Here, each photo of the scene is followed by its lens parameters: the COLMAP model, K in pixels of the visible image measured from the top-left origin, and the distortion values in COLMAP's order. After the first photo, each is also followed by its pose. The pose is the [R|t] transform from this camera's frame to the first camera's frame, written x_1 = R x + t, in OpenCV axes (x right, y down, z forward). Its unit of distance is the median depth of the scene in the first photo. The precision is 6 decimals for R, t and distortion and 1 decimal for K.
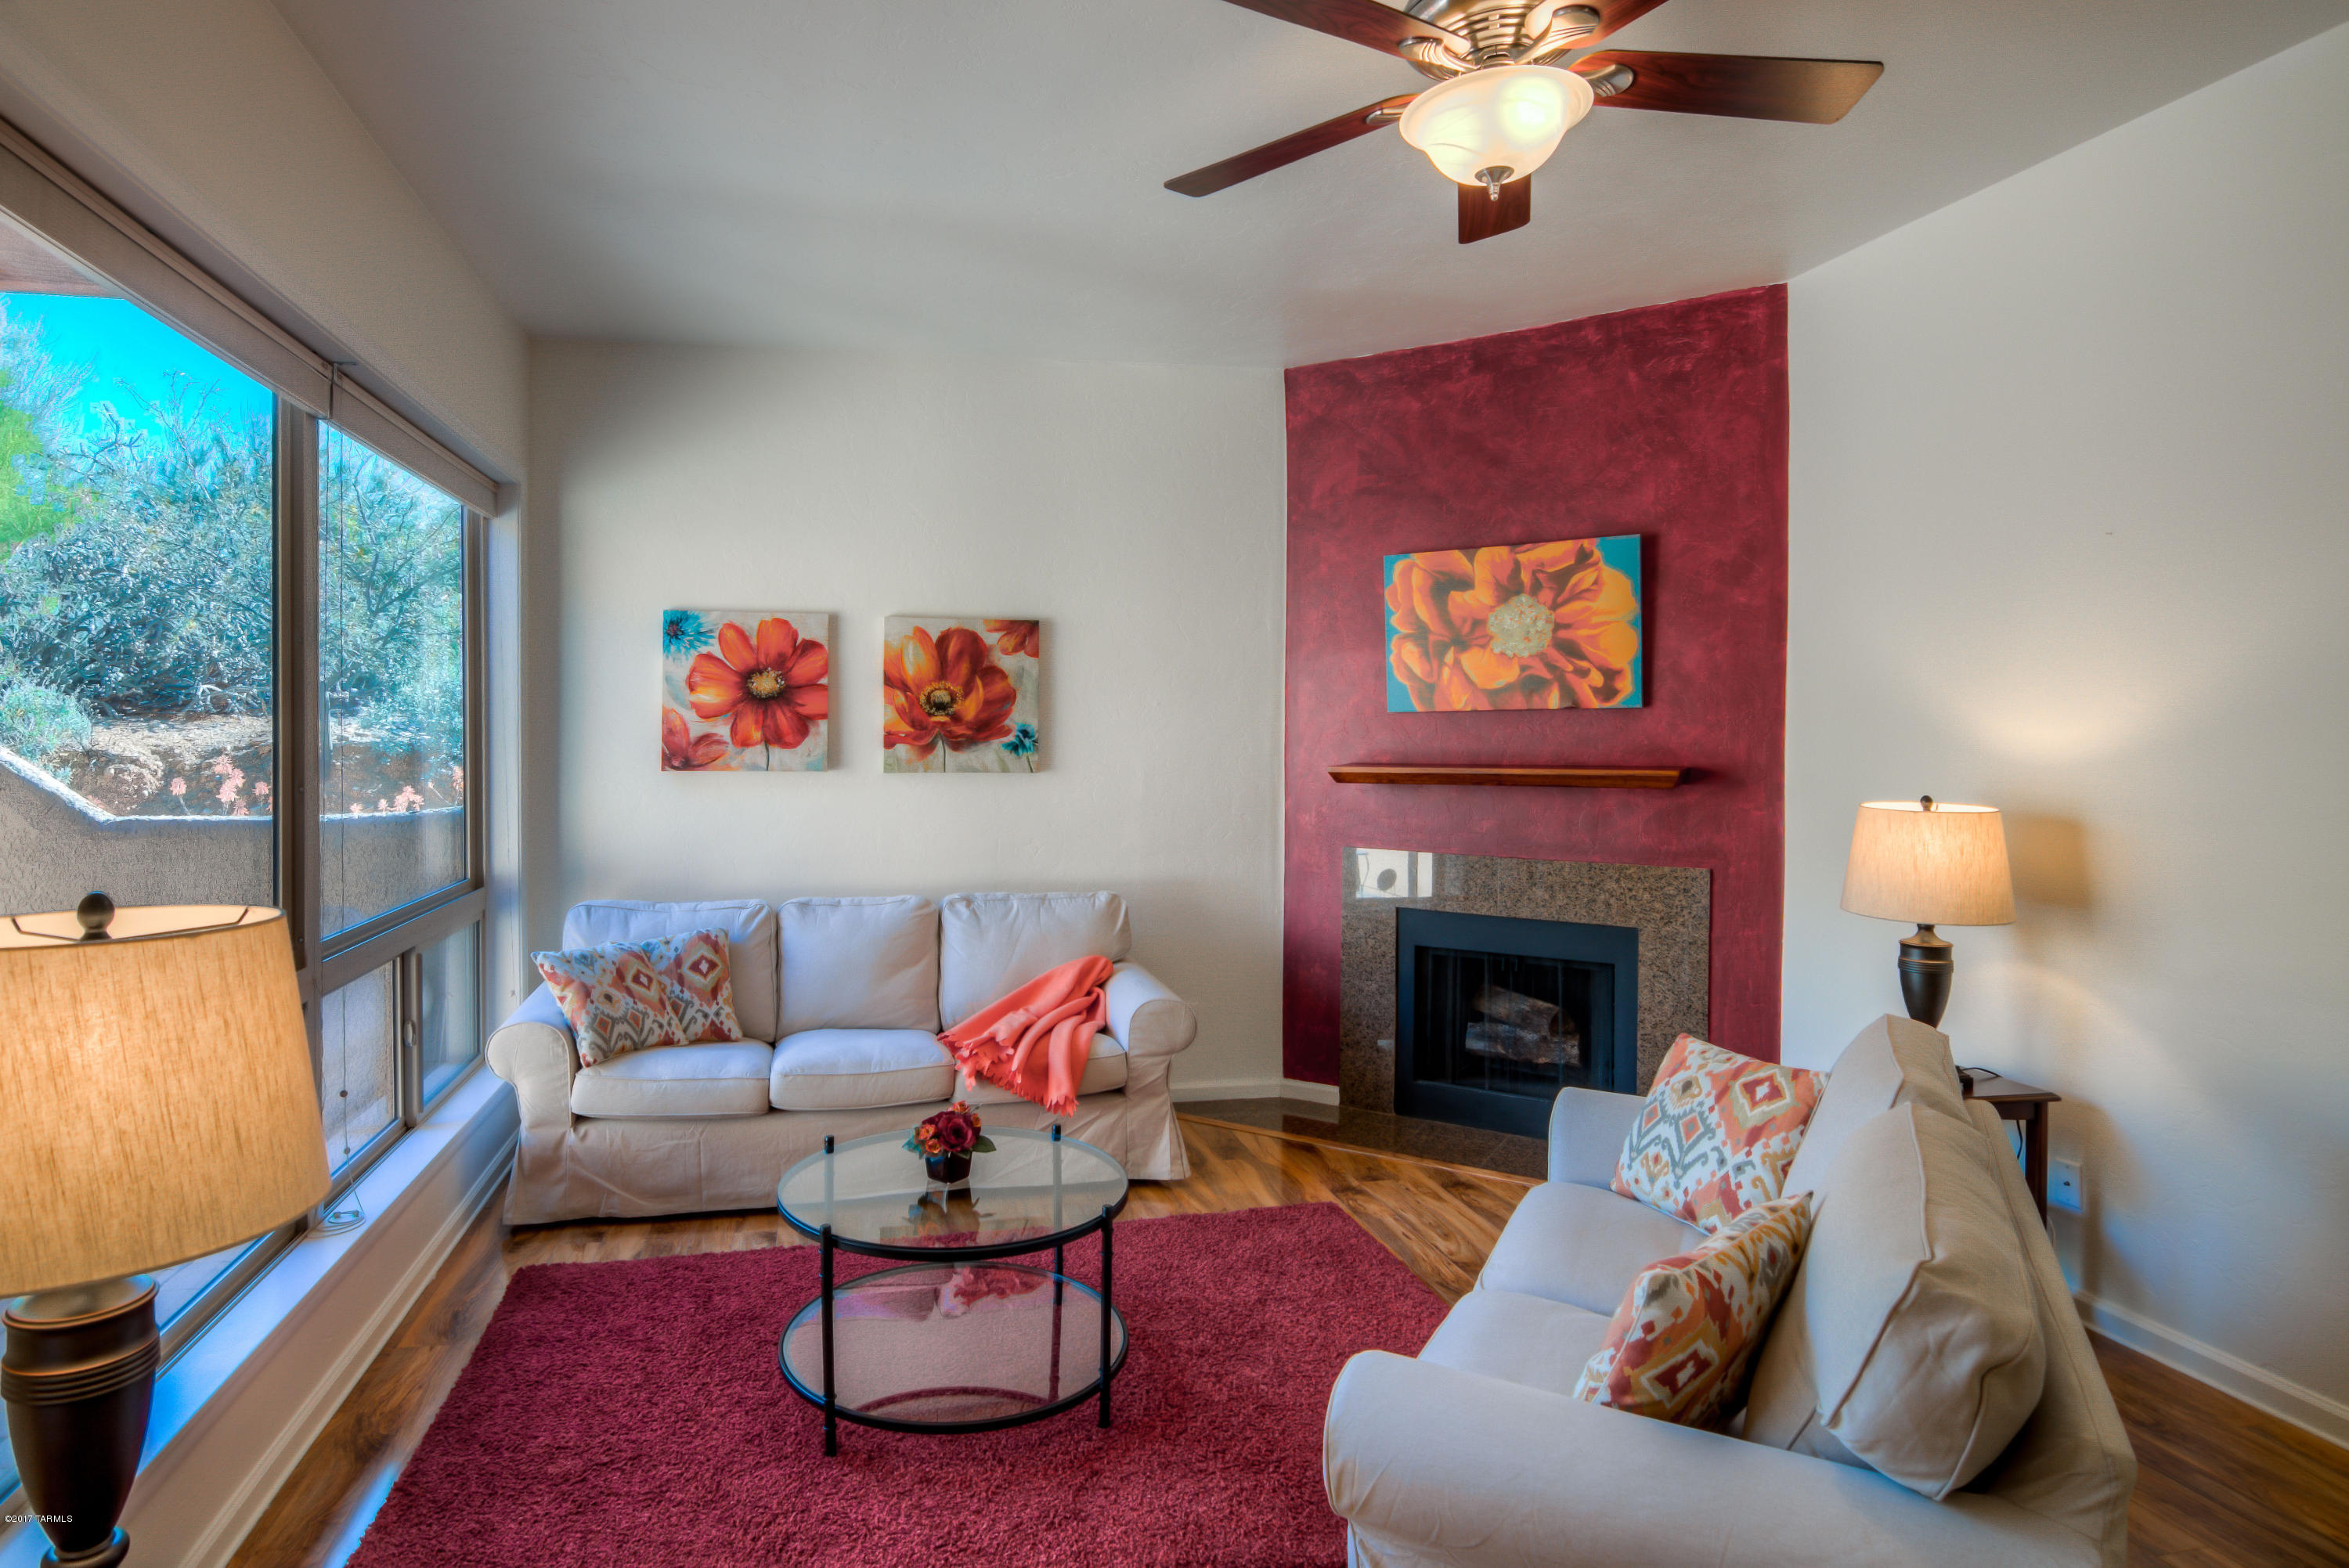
lens RADIAL K [[1318.7, 0, 1092.4], [0, 1318.7, 764.6], [0, 0, 1]] dist [0.002623, 0.000037]
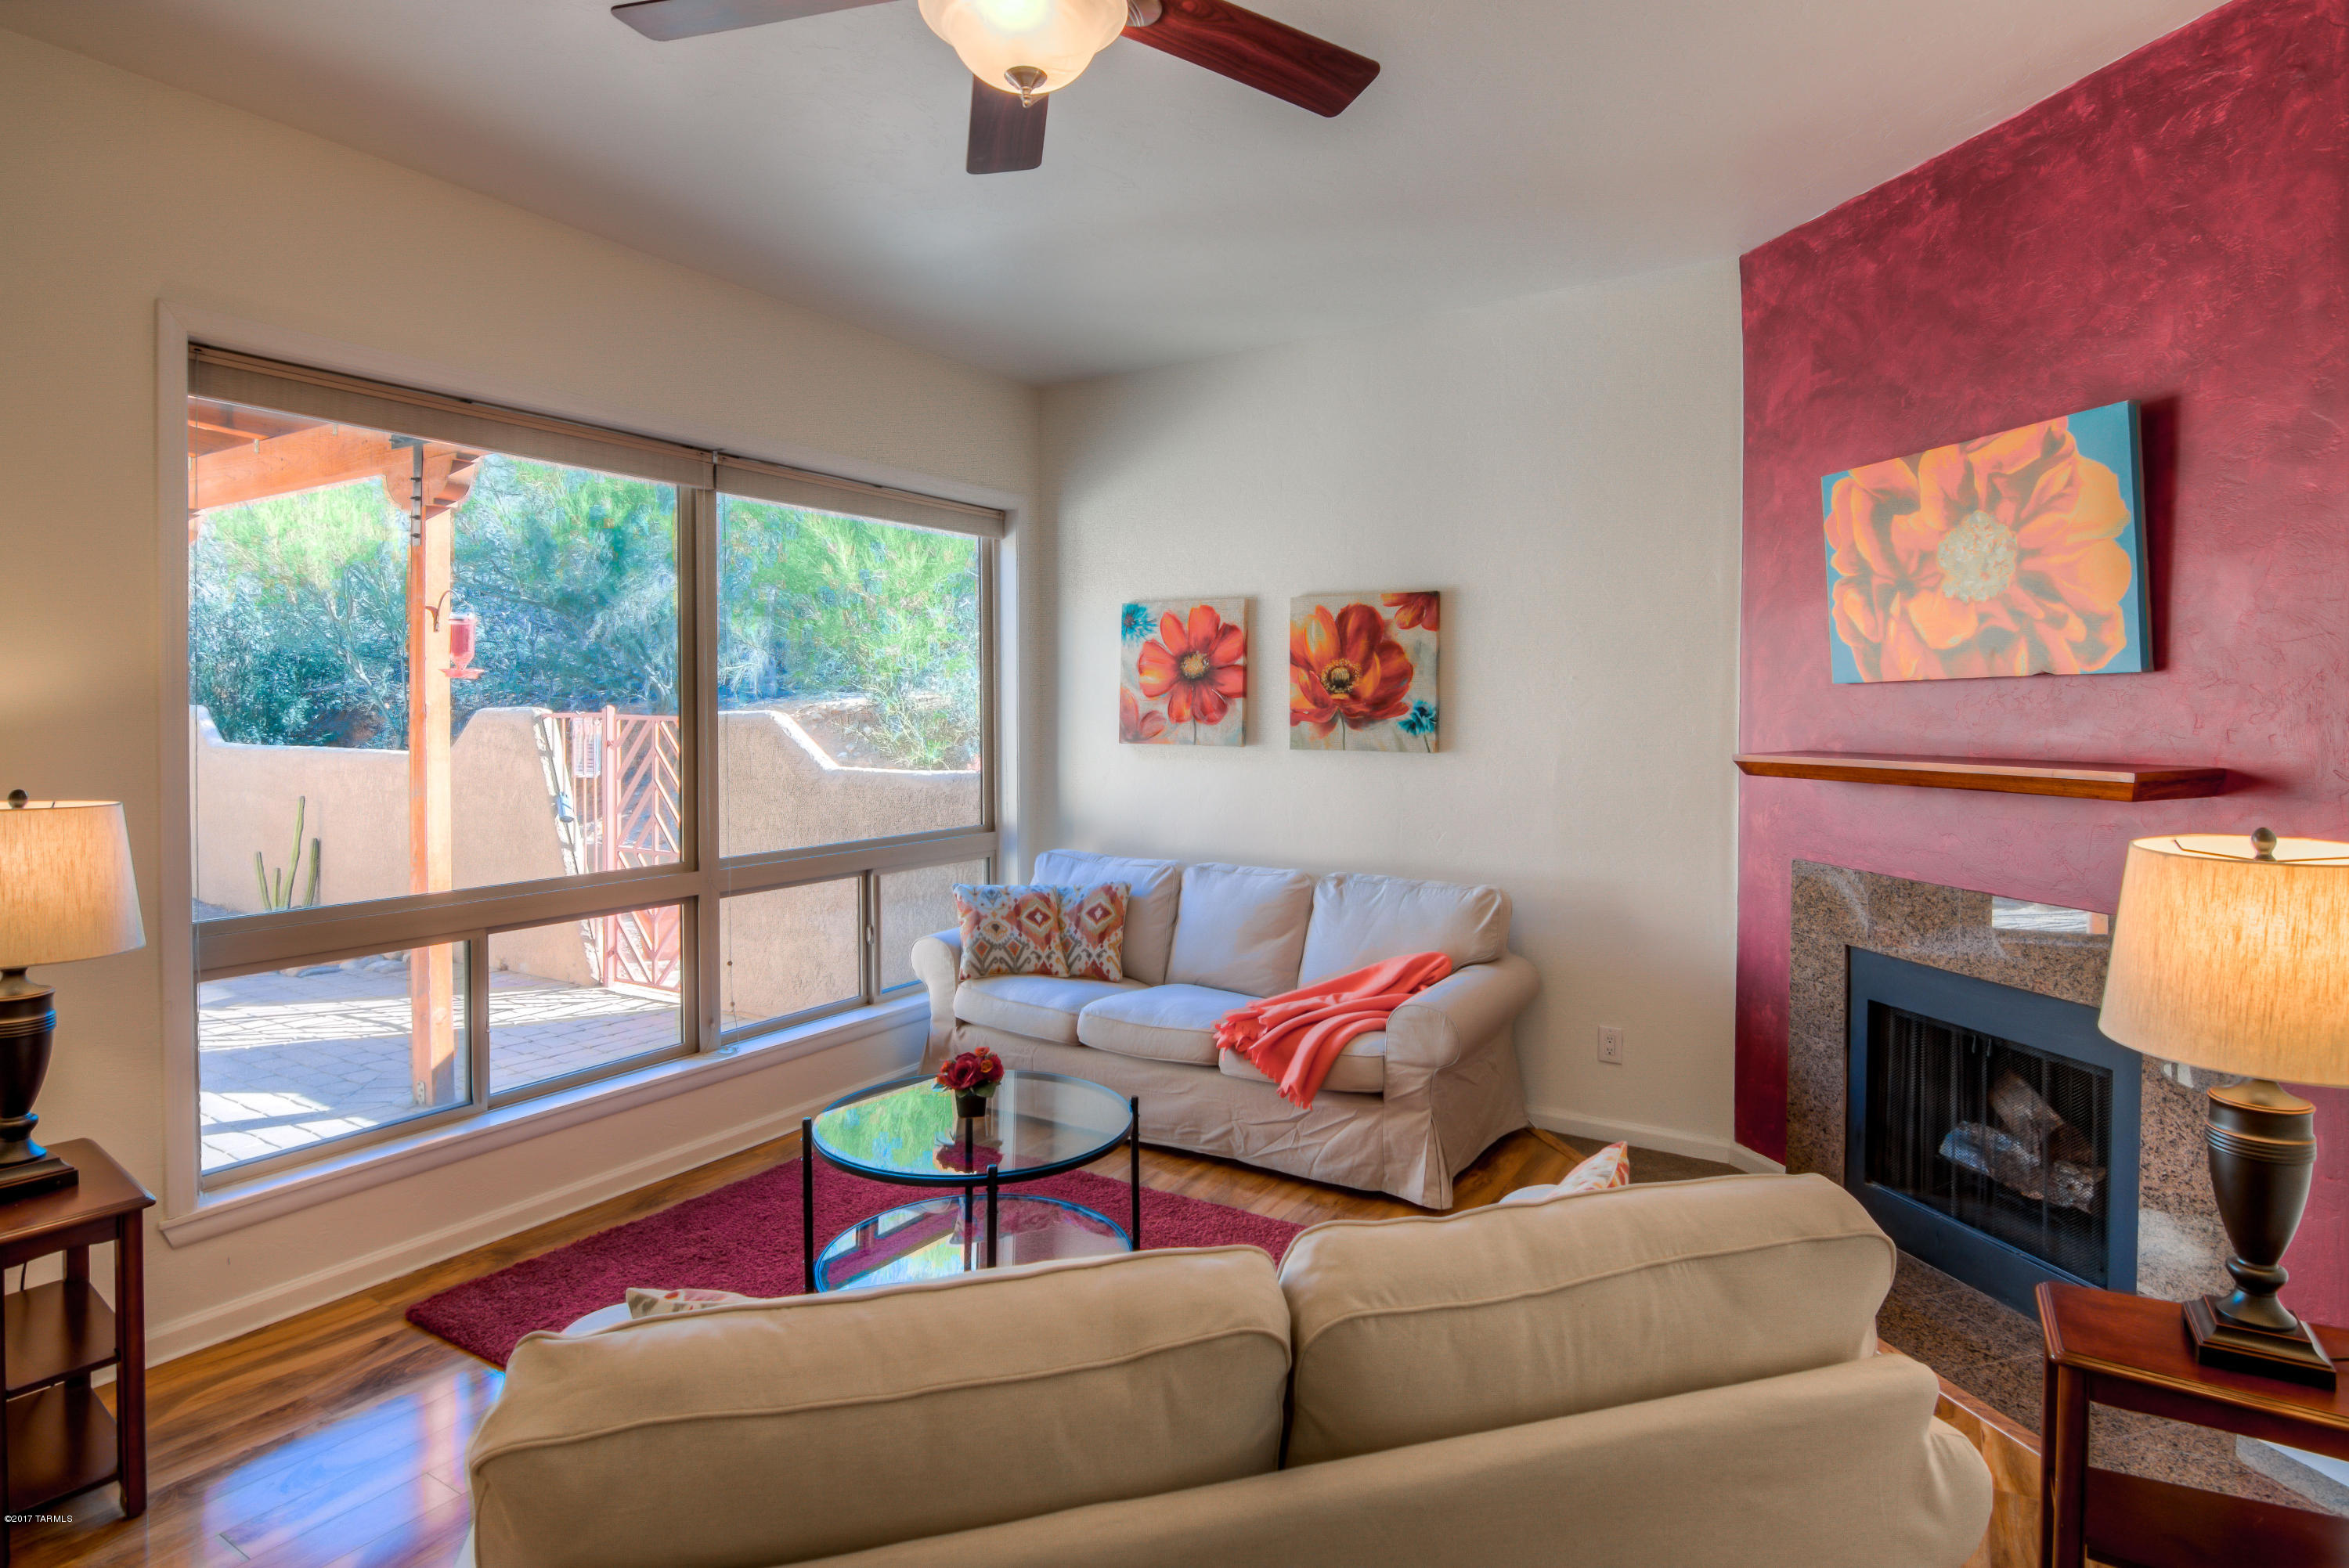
lens RADIAL K [[1270.6, 0, 1111.7], [0, 1270.6, 738.5], [0, 0, 1]] dist [0.002357, -0.010548]
pose [[0.711499, 0.016555, -0.702492, 0.453603], [-0.017050, 0.999835, 0.006294, -0.006185], [0.702480, 0.007499, 0.711664, 0.201524]]
